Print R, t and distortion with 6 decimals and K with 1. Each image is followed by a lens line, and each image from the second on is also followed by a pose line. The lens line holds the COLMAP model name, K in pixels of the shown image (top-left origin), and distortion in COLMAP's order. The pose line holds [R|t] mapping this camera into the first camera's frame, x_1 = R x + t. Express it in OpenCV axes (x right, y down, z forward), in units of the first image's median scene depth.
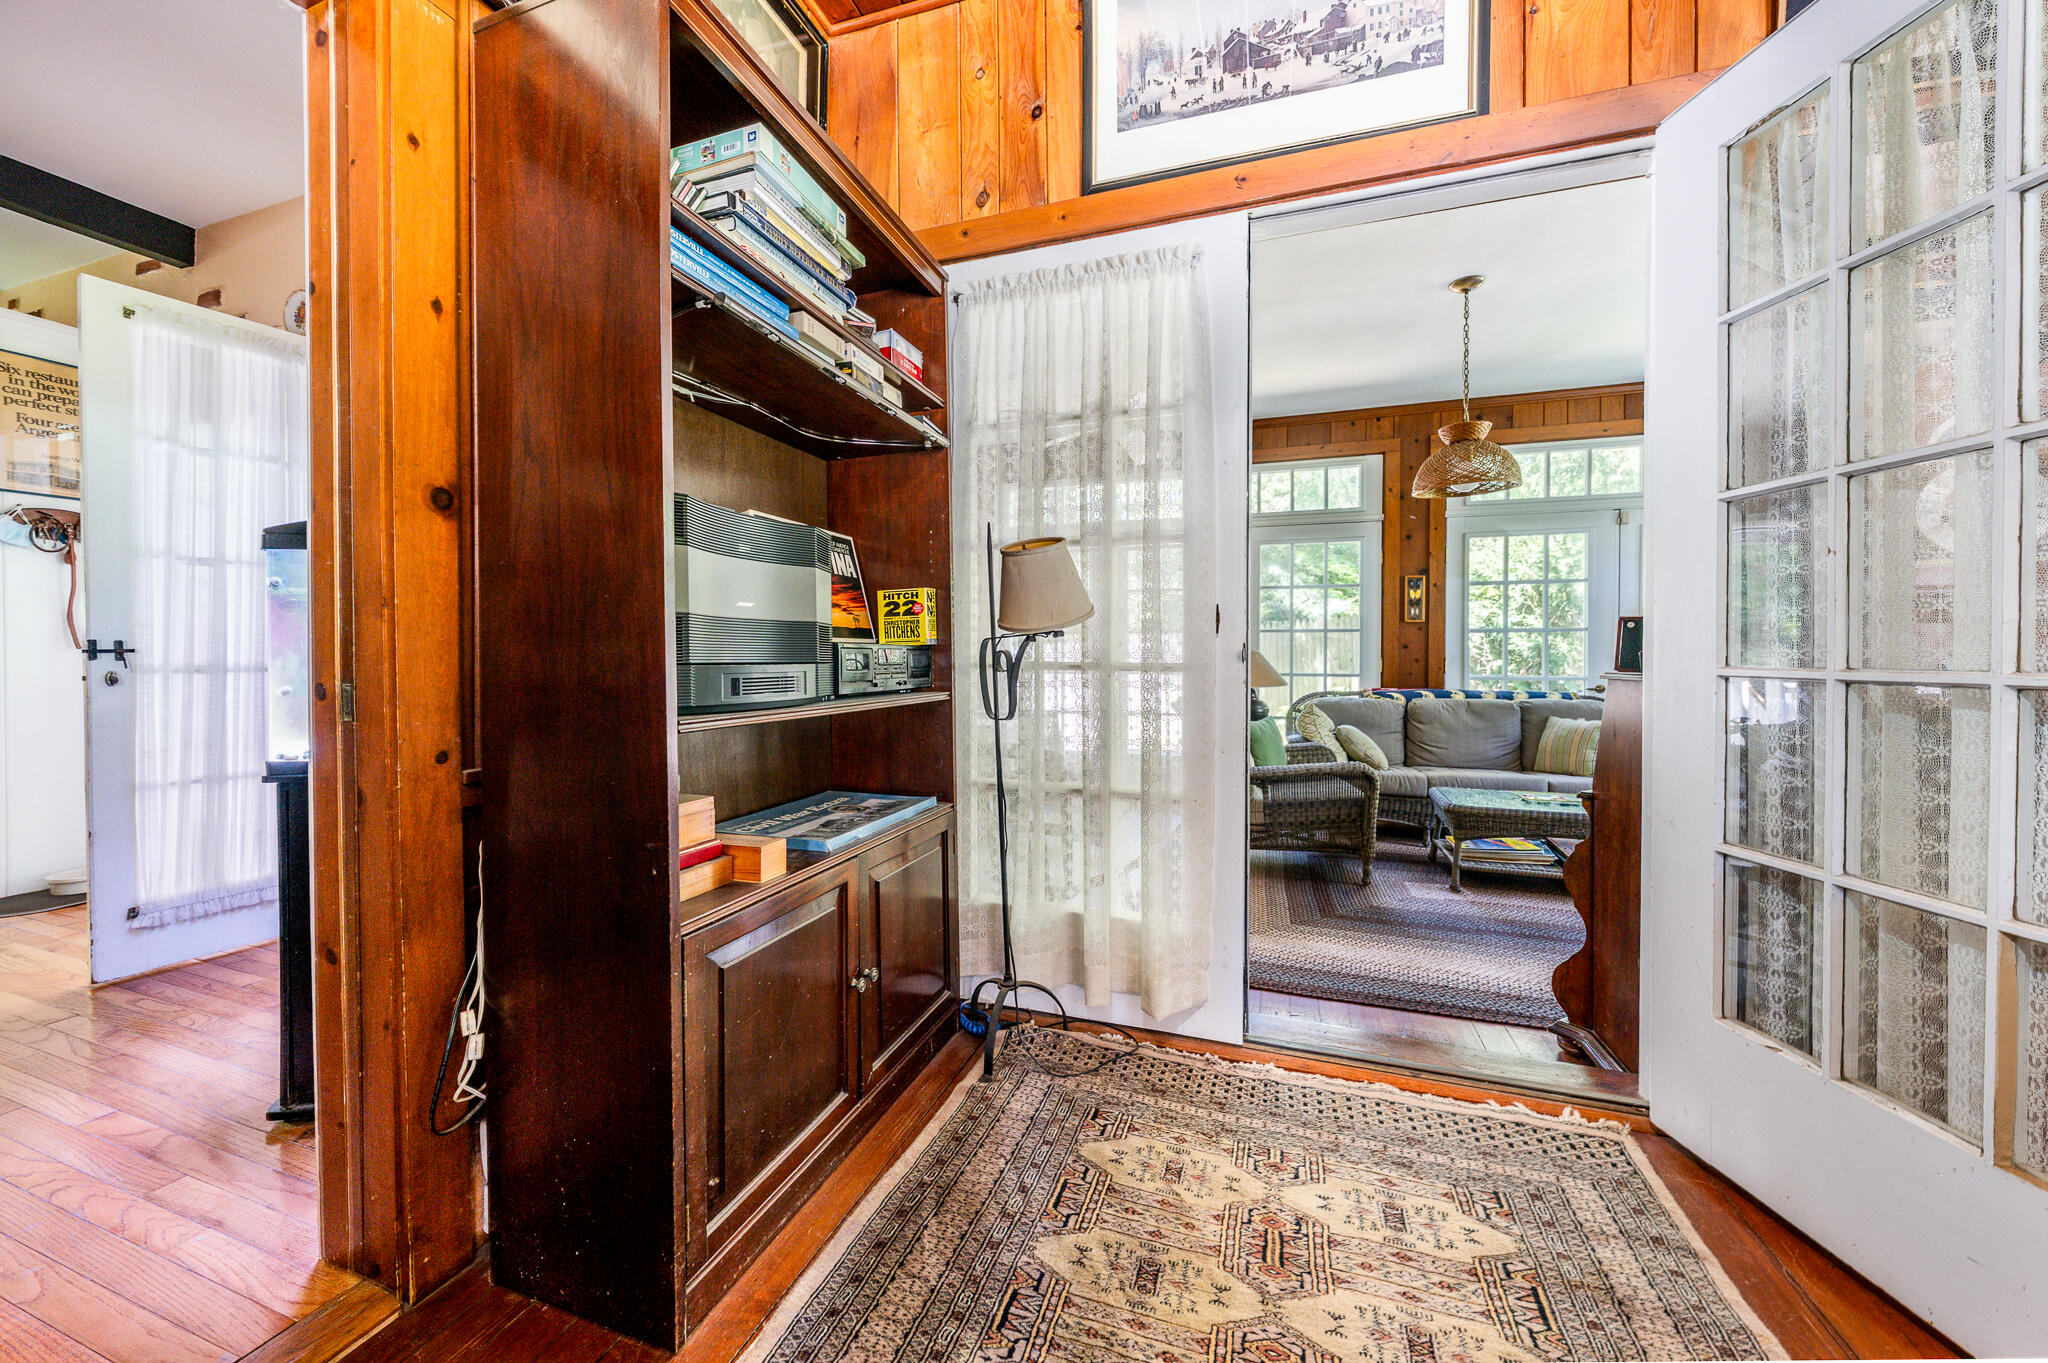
lens RADIAL K [[698.8, 0, 1025.7], [0, 698.8, 686.2], [0, 0, 1]] dist [0.000396, -0.000012]
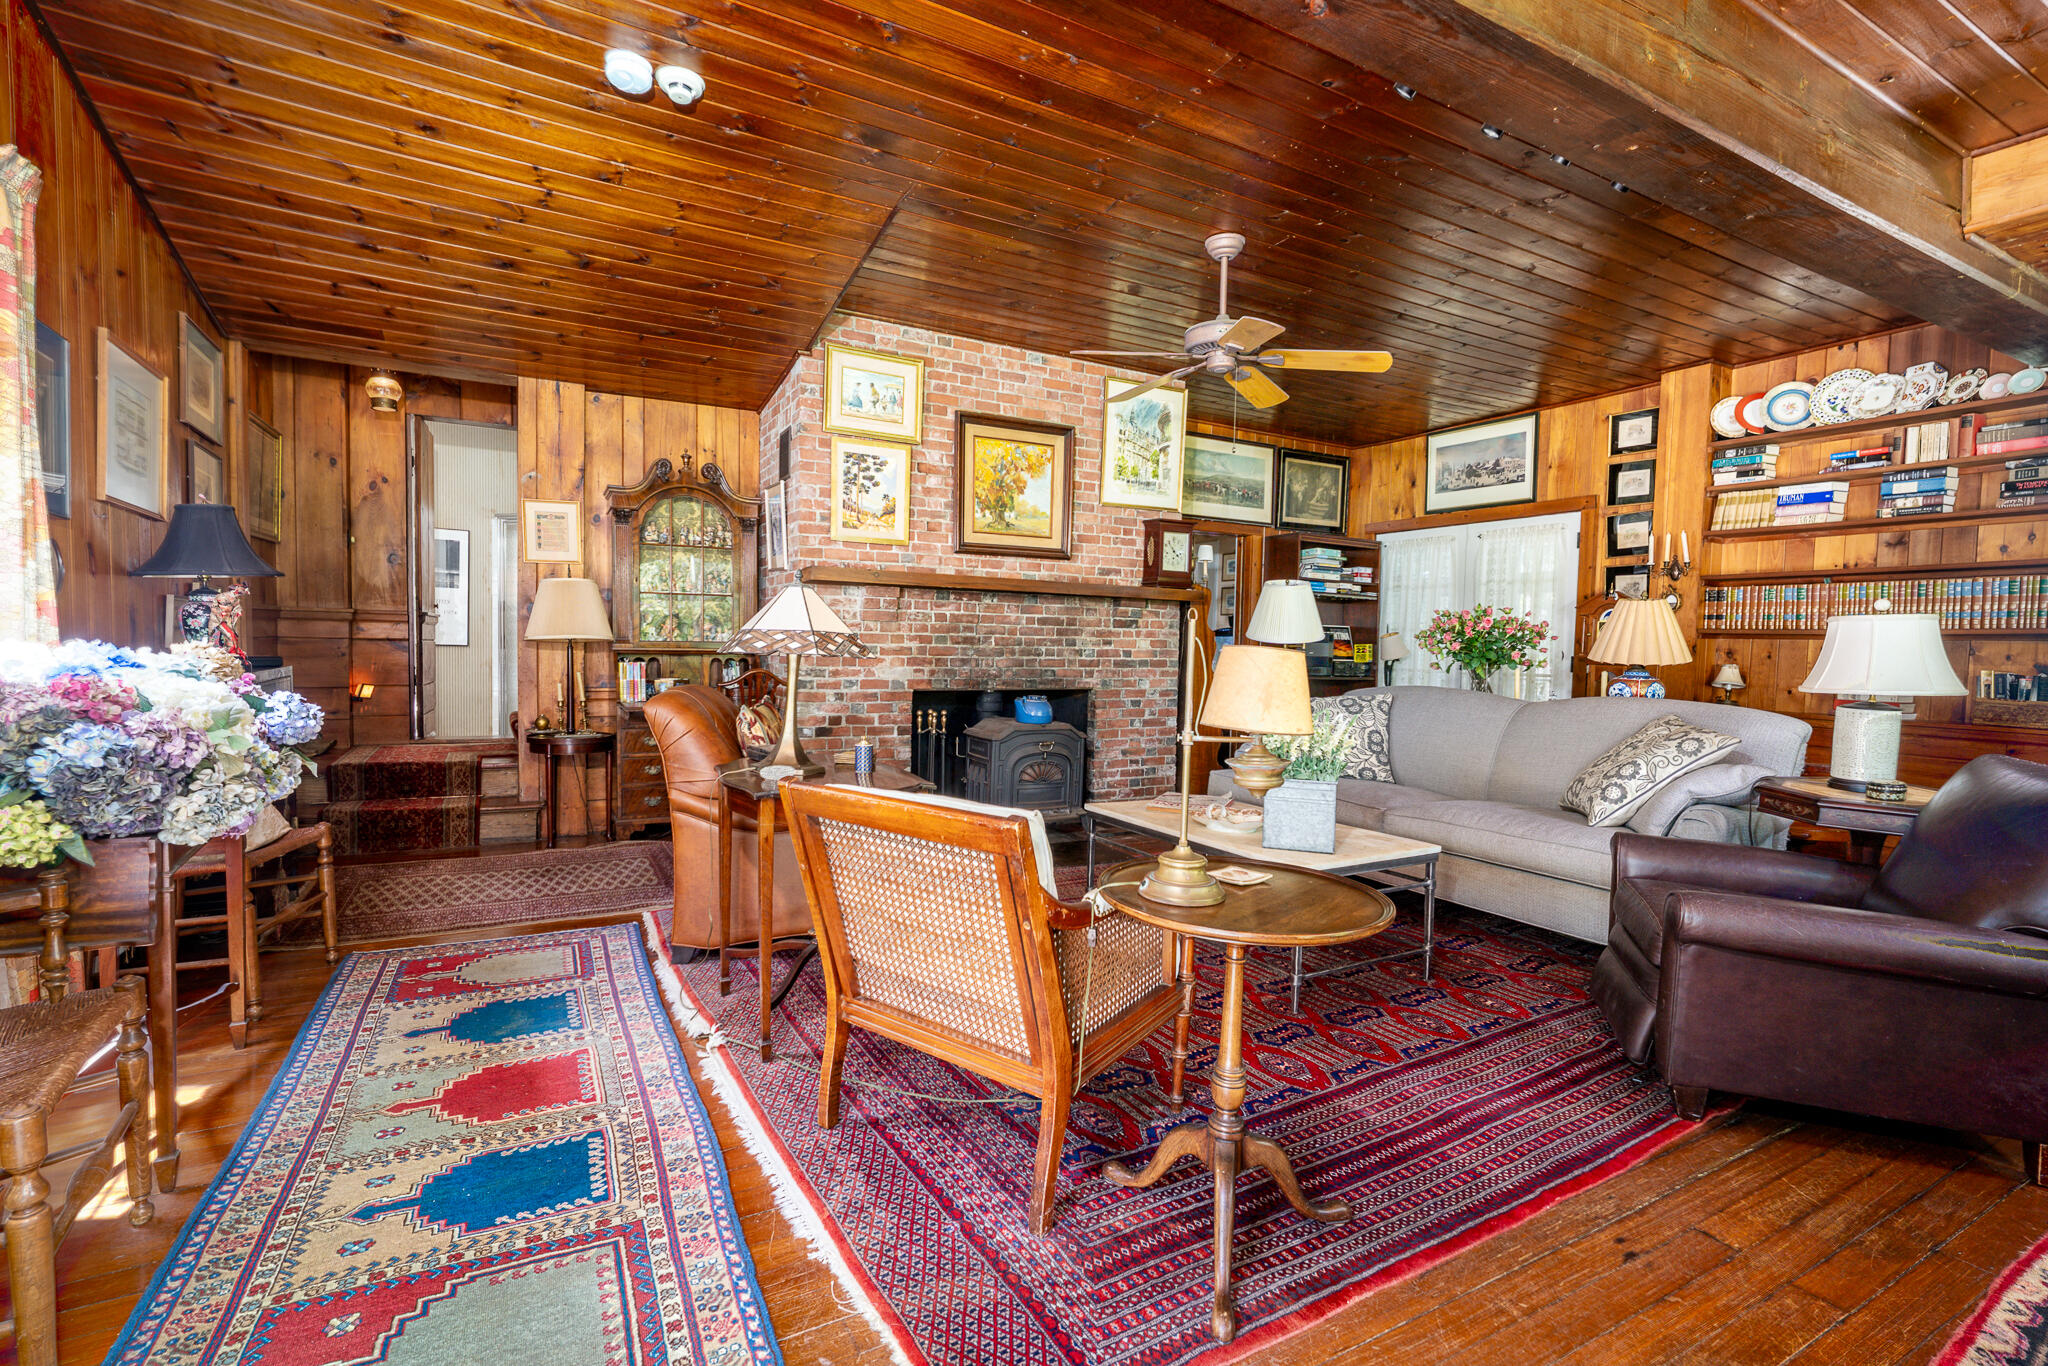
lens RADIAL K [[909.2, 0, 1017.0], [0, 909.2, 686.1], [0, 0, 1]] dist [0.003323, -0.000168]
pose [[0.711687, 0.026353, -0.702002, 1.751711], [-0.013036, 0.999619, 0.024310, -0.029202], [0.702376, -0.008149, 0.711760, -3.323828]]
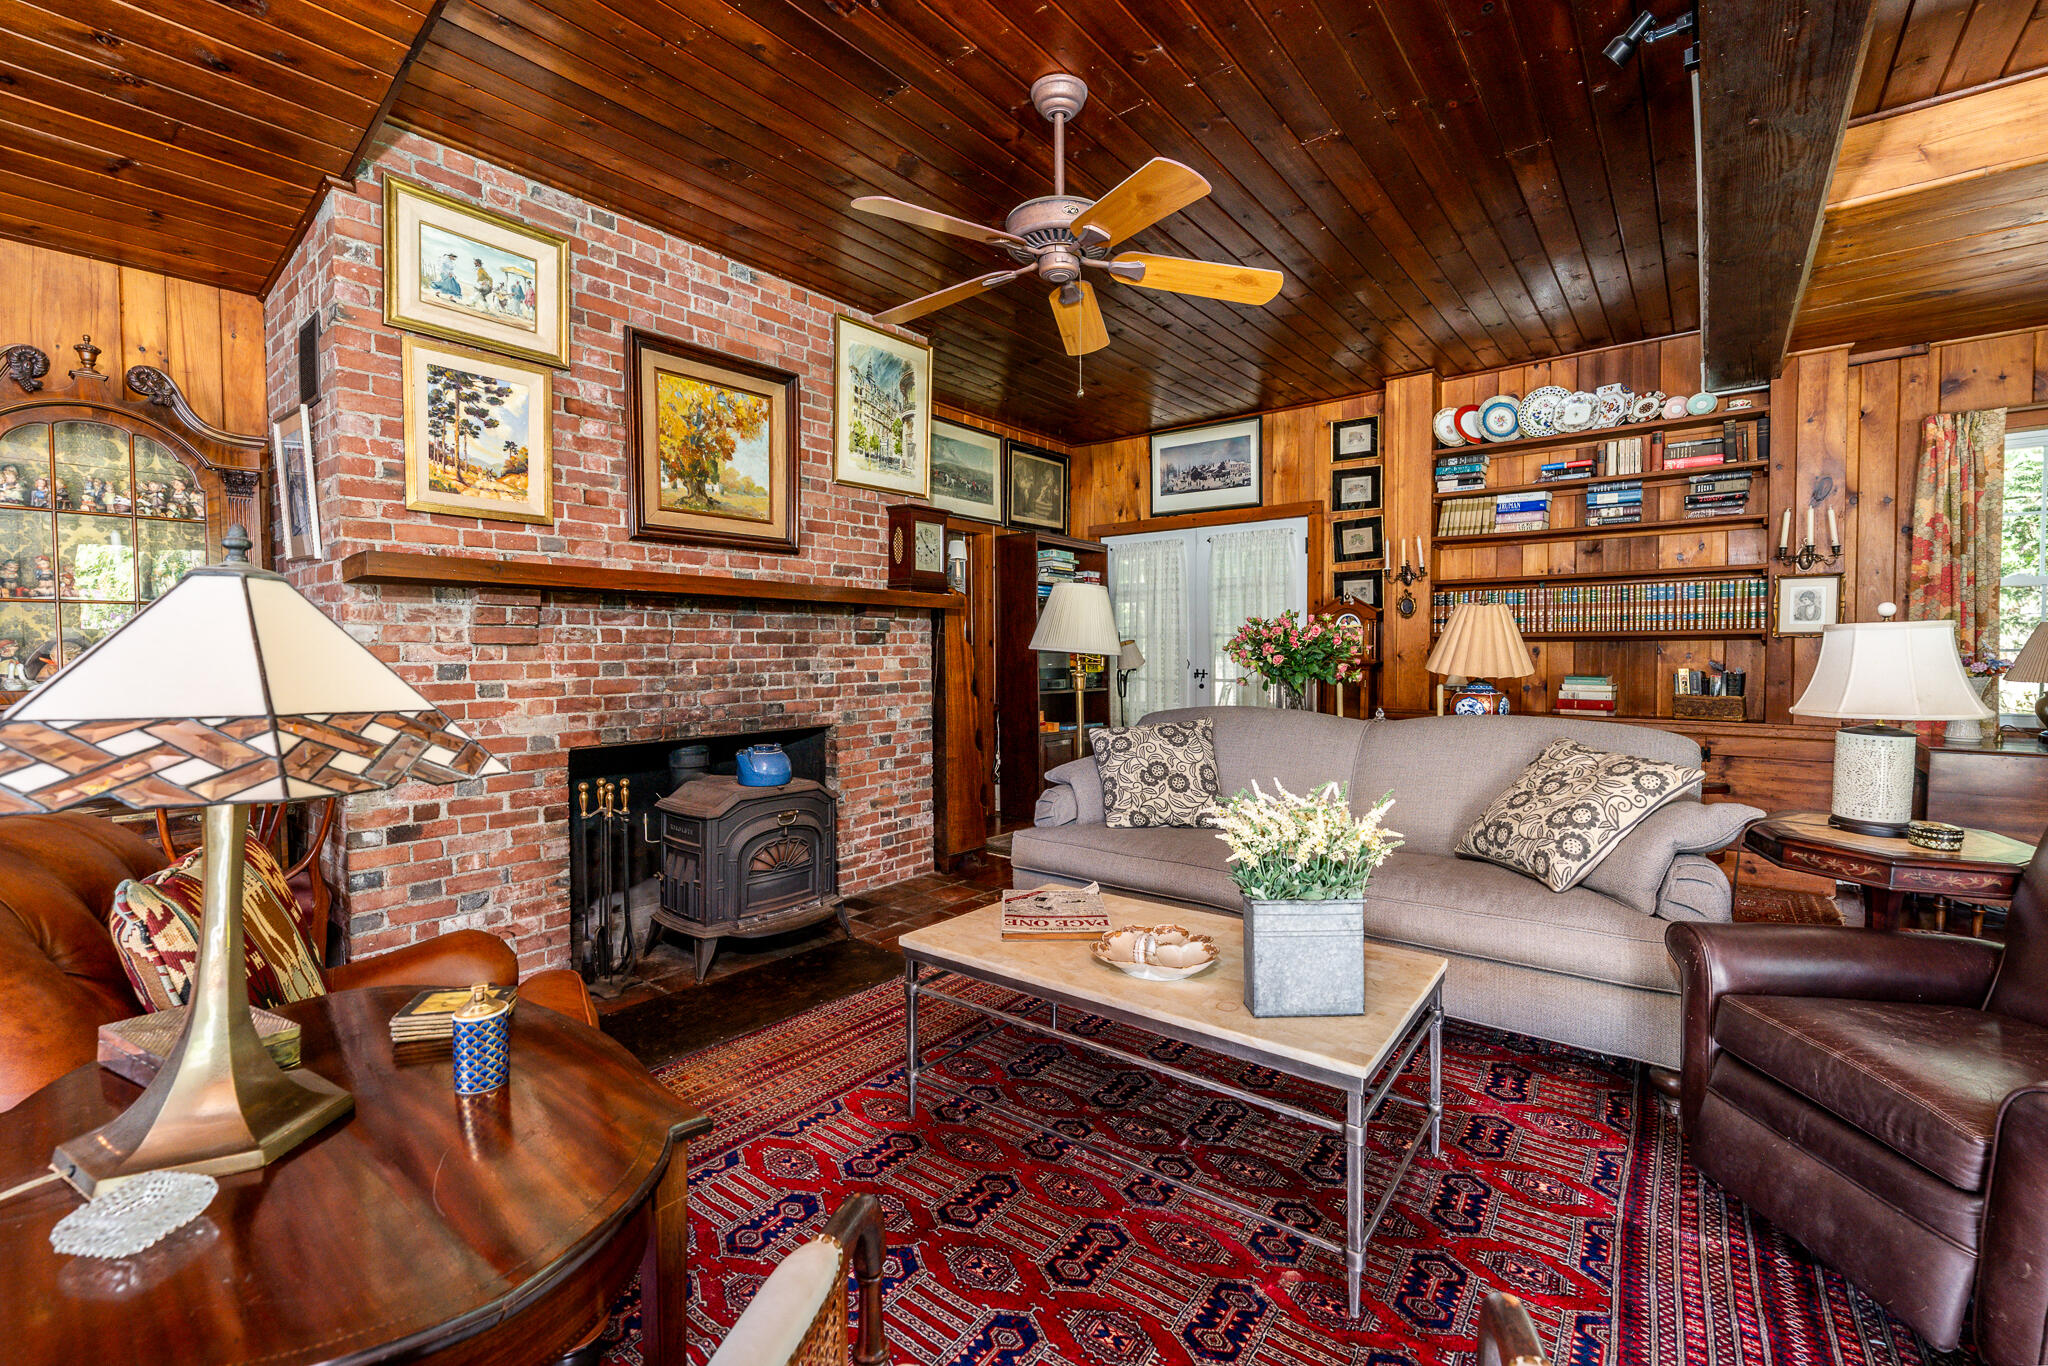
lens RADIAL K [[878.9, 0, 1022.8], [0, 878.9, 677.4], [0, 0, 1]] dist [0.002161, -0.001405]
pose [[0.922905, -0.014089, -0.384771, 1.076458], [0.019815, 0.999744, 0.010921, -0.087456], [0.384519, -0.017703, 0.922947, -2.828859]]
